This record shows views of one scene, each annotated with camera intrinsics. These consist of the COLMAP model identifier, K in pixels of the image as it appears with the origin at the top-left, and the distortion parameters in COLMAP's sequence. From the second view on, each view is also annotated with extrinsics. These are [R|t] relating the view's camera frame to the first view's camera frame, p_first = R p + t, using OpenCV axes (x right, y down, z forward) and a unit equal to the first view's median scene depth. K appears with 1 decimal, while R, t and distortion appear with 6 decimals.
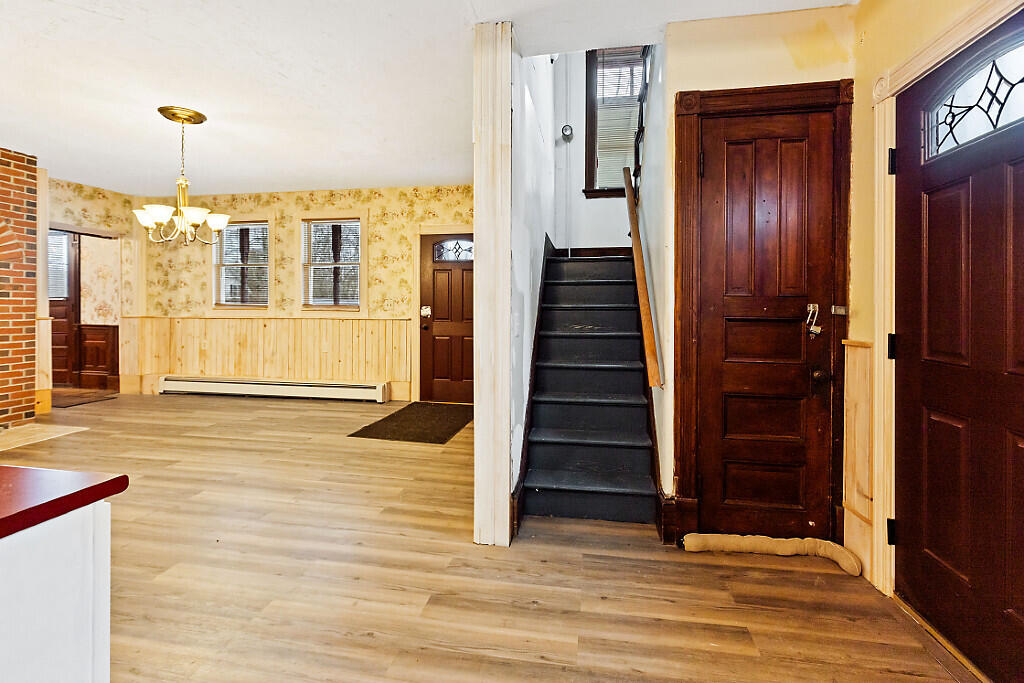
lens RADIAL K [[459.2, 0, 498.9], [0, 459.2, 306.8], [0, 0, 1]] dist [-0.003542, 0.000138]
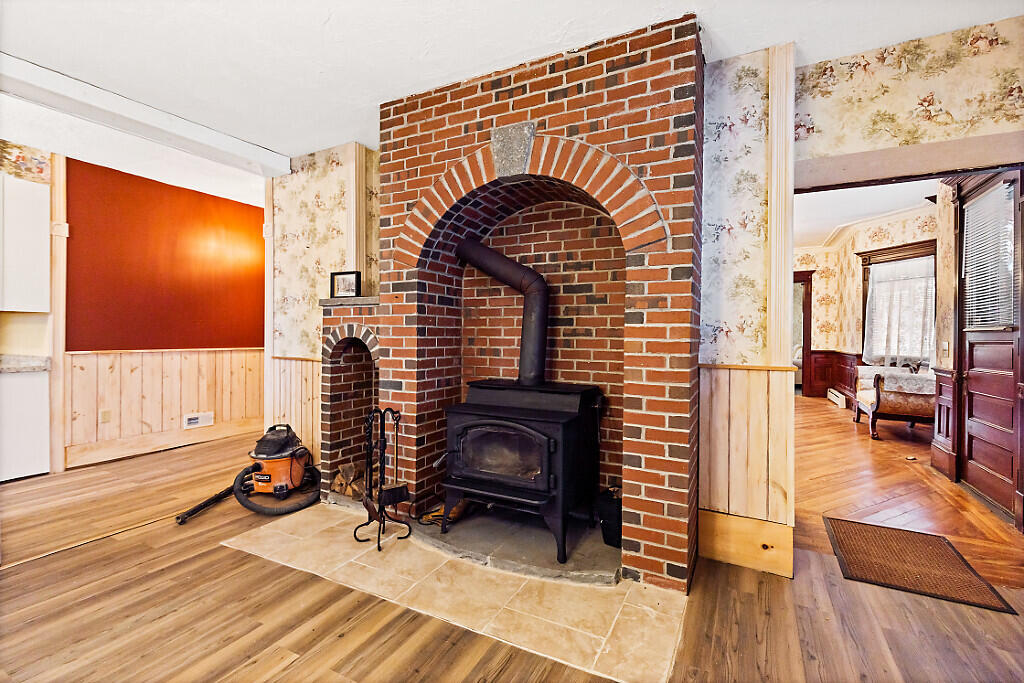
lens RADIAL K [[459.2, 0, 510.2], [0, 459.2, 338.3], [0, 0, 1]] dist [-0.003542, 0.000138]
pose [[-0.297423, 0.003280, -0.954740, -0.438172], [-0.007450, 0.999956, 0.005756, -0.004316], [0.954717, 0.008824, -0.297386, 0.813149]]
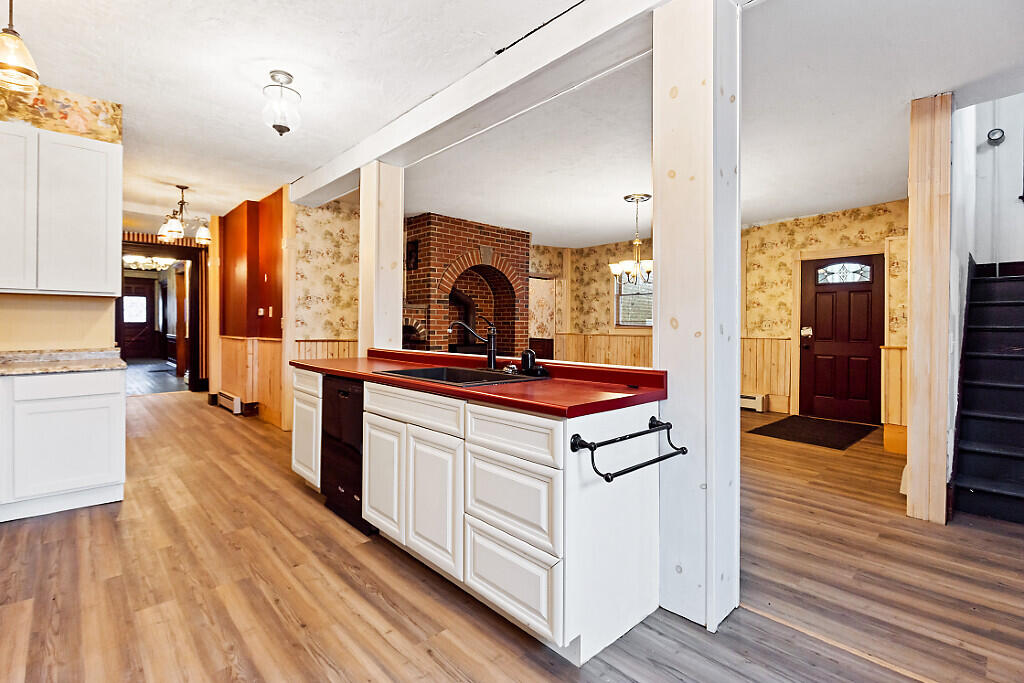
lens RADIAL K [[459.2, 0, 520.5], [0, 459.2, 327.9], [0, 0, 1]] dist [-0.003542, 0.000138]
pose [[0.810834, 0.005155, -0.585253, -0.078411], [-0.004520, 0.999987, 0.002546, 0.001567], [0.585258, 0.000581, 0.810847, -0.272285]]
